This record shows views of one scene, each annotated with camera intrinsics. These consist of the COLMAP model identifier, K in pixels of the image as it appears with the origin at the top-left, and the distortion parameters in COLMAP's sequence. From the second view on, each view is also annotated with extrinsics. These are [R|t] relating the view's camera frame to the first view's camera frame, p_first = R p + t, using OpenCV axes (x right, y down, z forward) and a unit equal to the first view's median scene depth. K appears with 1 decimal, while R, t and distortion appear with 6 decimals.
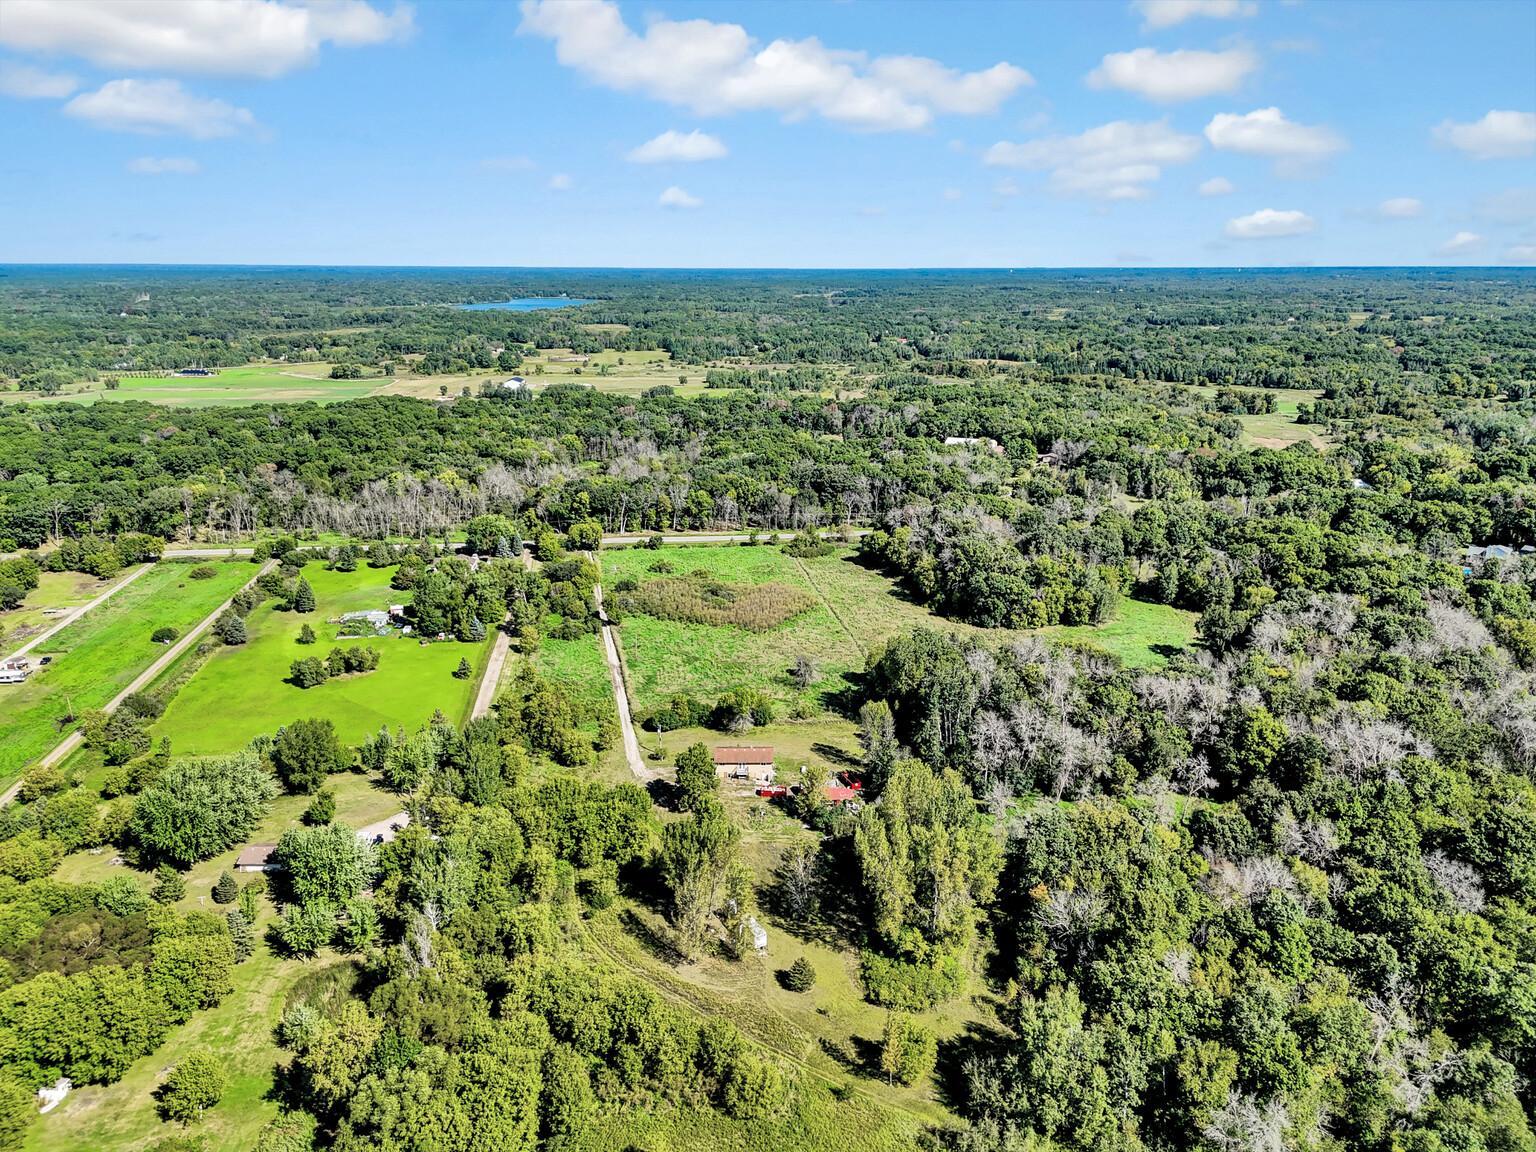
lens RADIAL K [[1130.4, 0, 768.0], [0, 1130.4, 576.0], [0, 0, 1]] dist [0.070507, -0.055170]
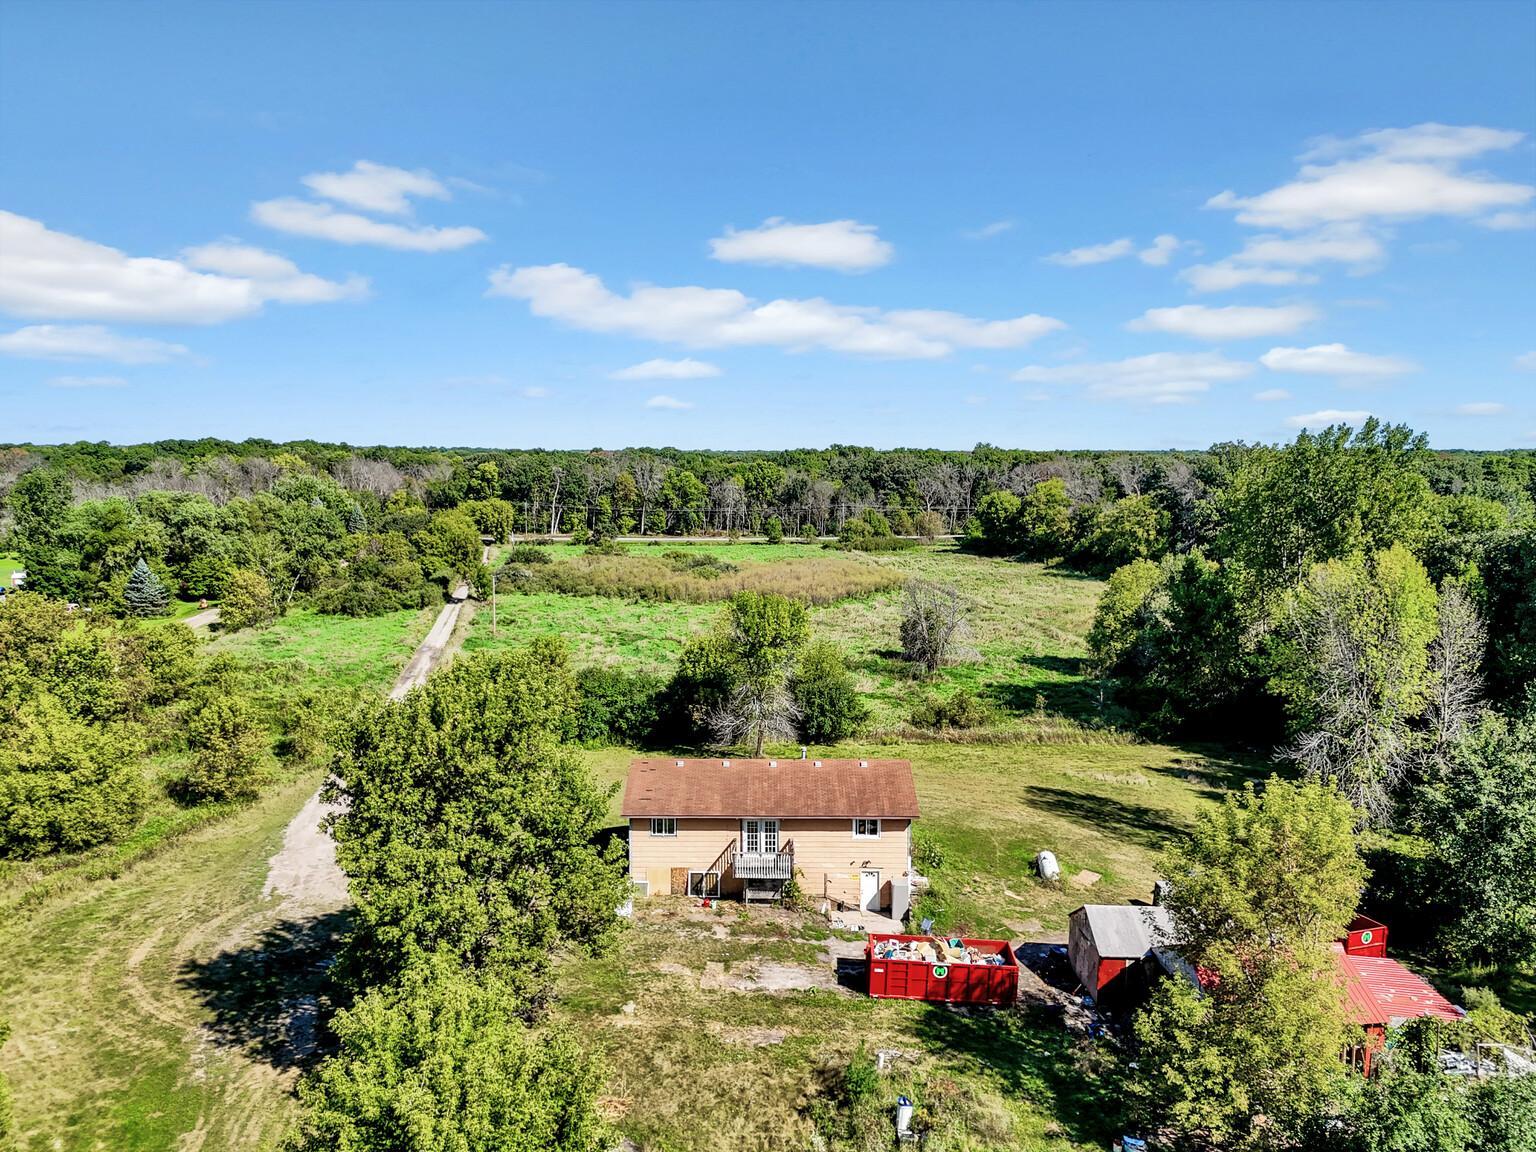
lens RADIAL K [[1133.2, 0, 771.4], [0, 1133.2, 582.6], [0, 0, 1]] dist [0.055938, -0.052698]
pose [[0.999982, 0.003326, -0.004896, -0.014060], [-0.004041, 0.988031, -0.154204, 0.106603], [0.004325, 0.154221, 0.988027, 0.548283]]
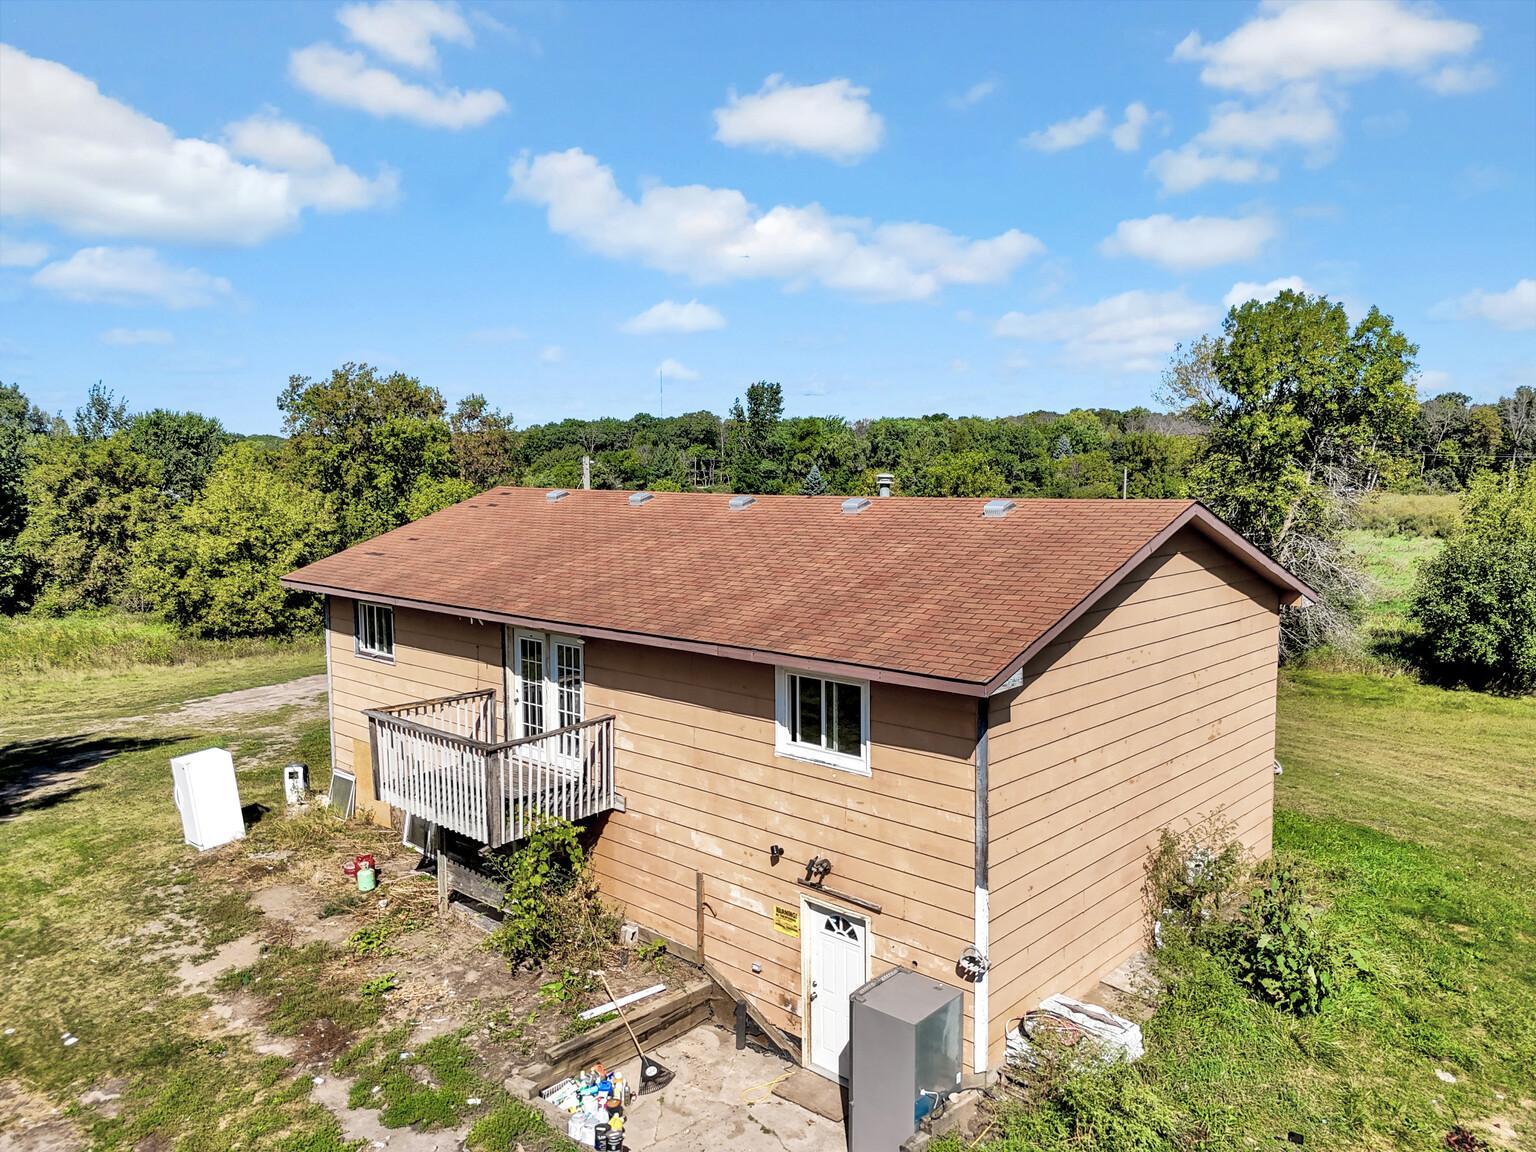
lens RADIAL K [[1127.7, 0, 768.0], [0, 1127.7, 576.0], [0, 0, 1]] dist [0.077105, -0.071159]
pose [[0.731253, 0.065852, -0.678920, 0.017115], [-0.175997, 0.979842, -0.094524, 0.114152], [0.659010, 0.188608, 0.728103, 0.665188]]
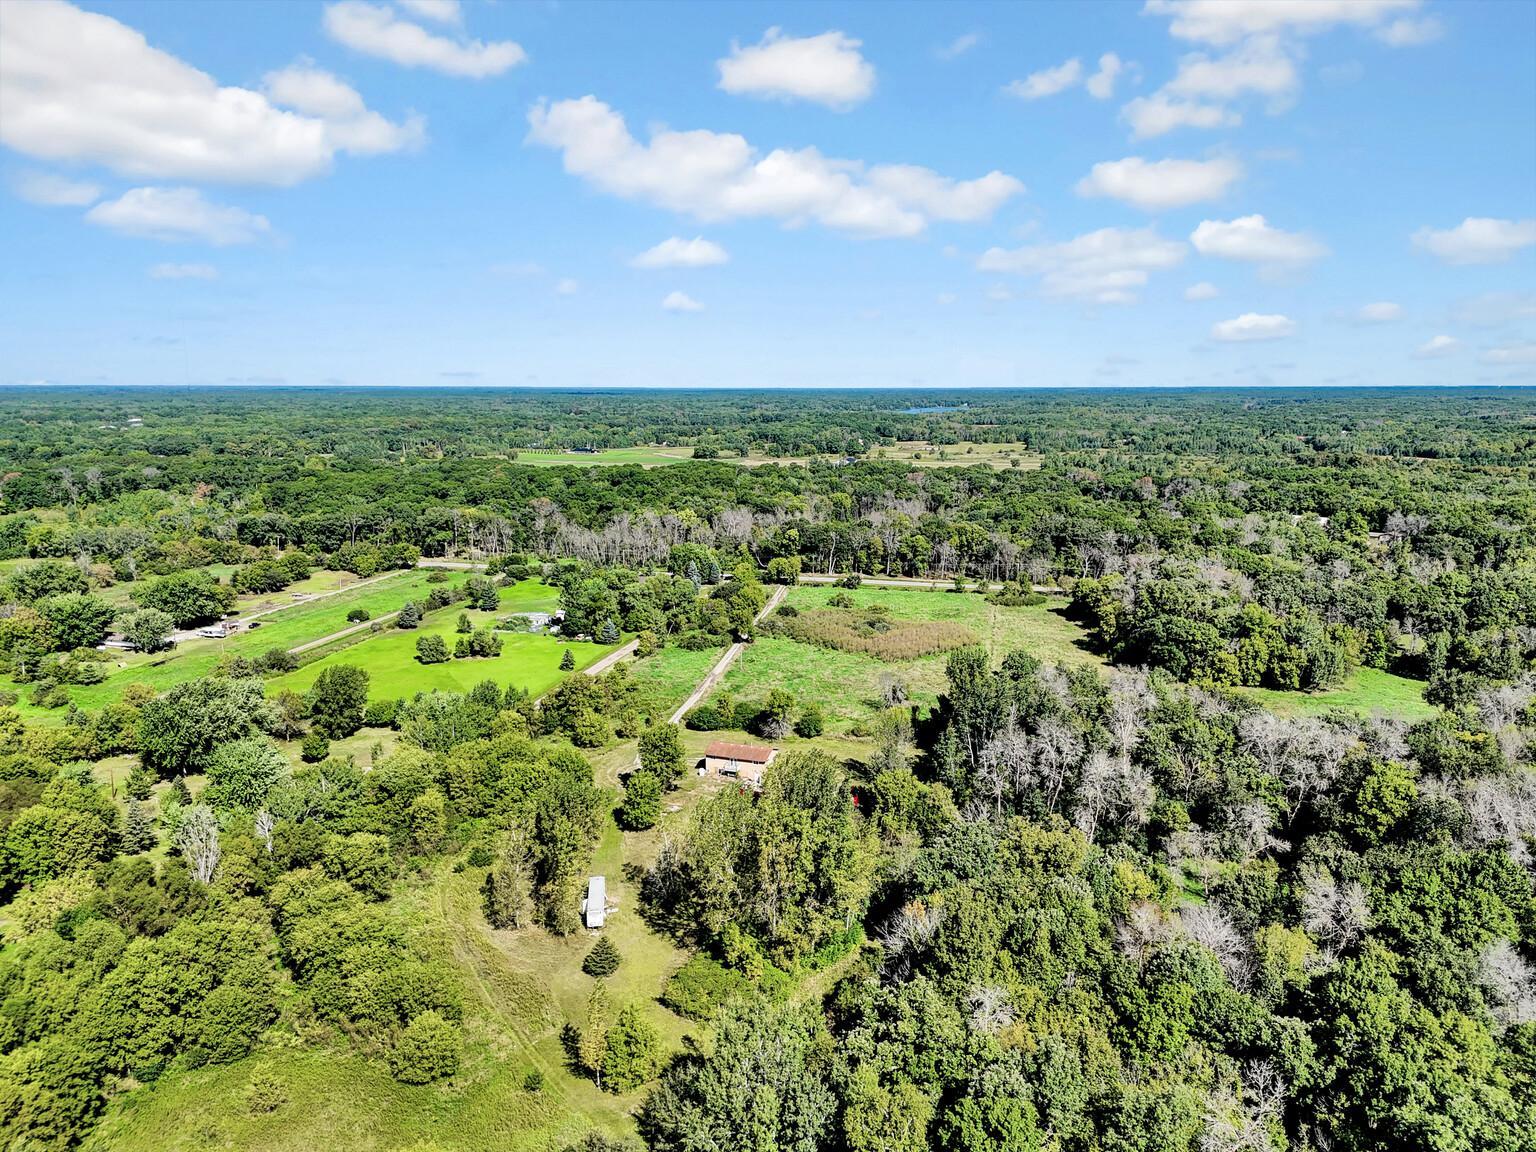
lens RADIAL K [[1127.7, 0, 768.0], [0, 1127.7, 576.0], [0, 0, 1]] dist [0.077105, -0.071159]
pose [[0.934827, 0.058875, -0.350189, 0.209728], [-0.093598, 0.992140, -0.083056, 0.064971], [0.342547, 0.110420, 0.932989, 0.115254]]
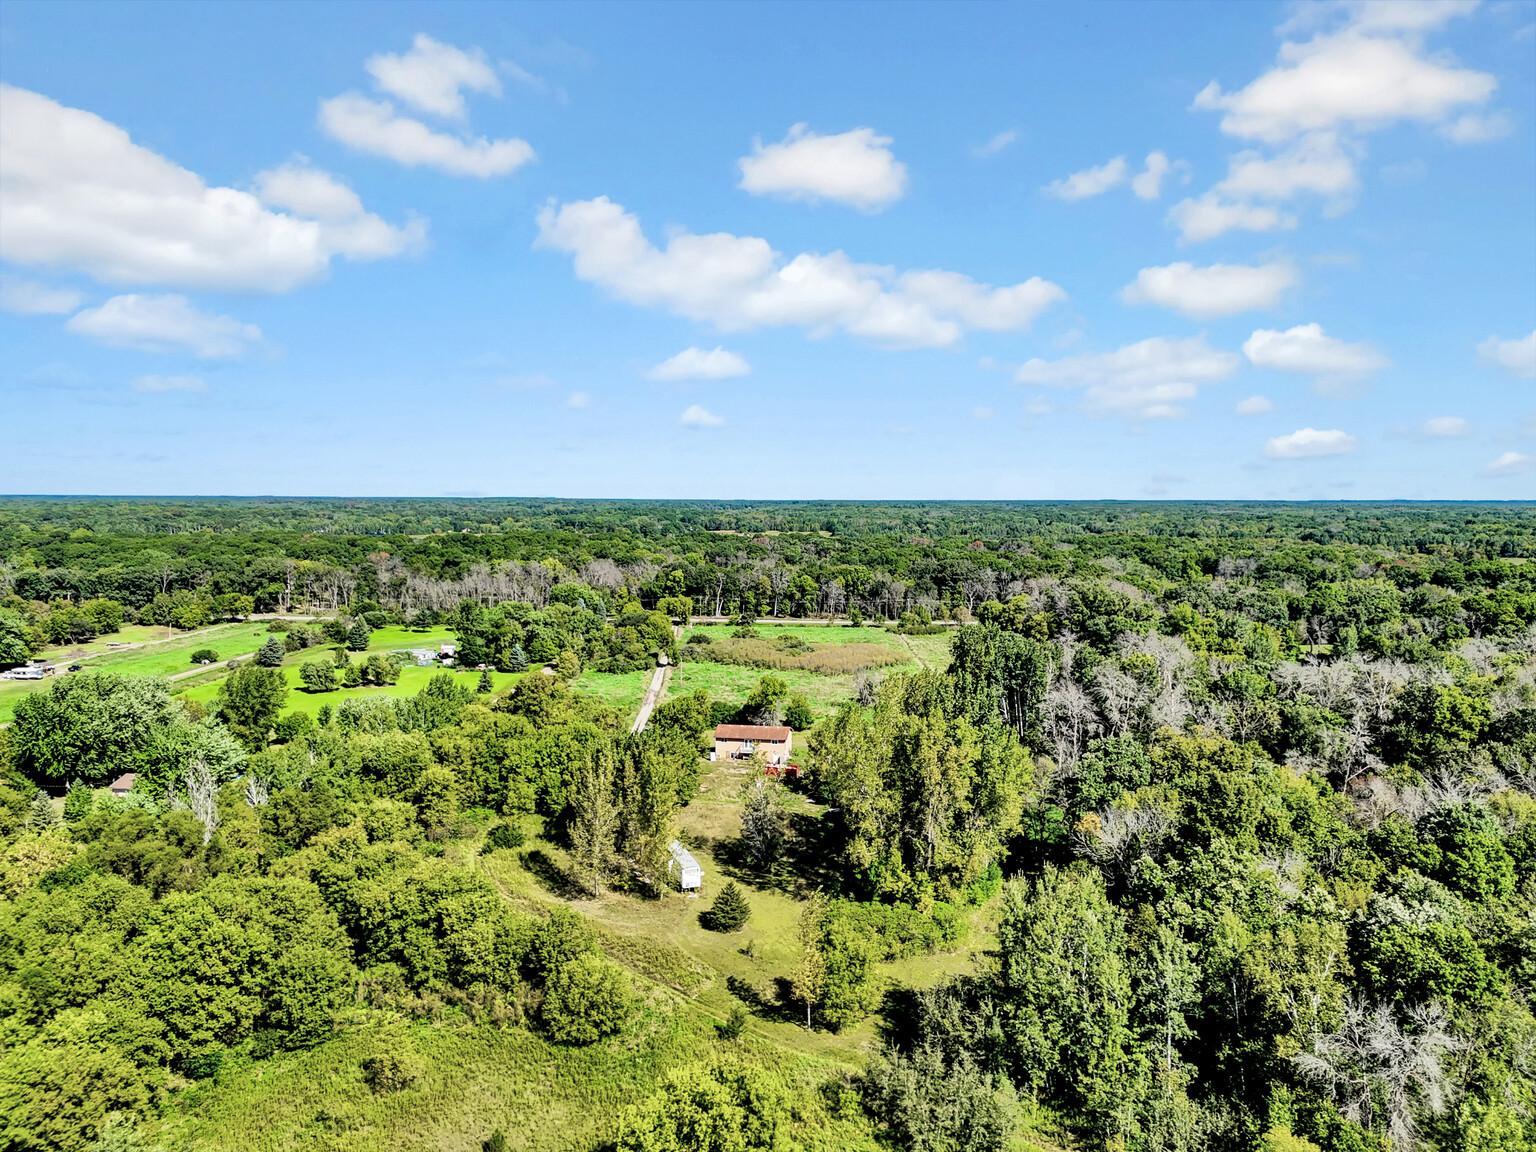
lens RADIAL K [[1127.7, 0, 768.0], [0, 1127.7, 576.0], [0, 0, 1]] dist [0.077105, -0.071159]
pose [[0.986560, 0.014992, -0.162708, 0.081673], [-0.046739, 0.980066, -0.193094, 0.141556], [0.156570, 0.198103, 0.967595, 0.144255]]
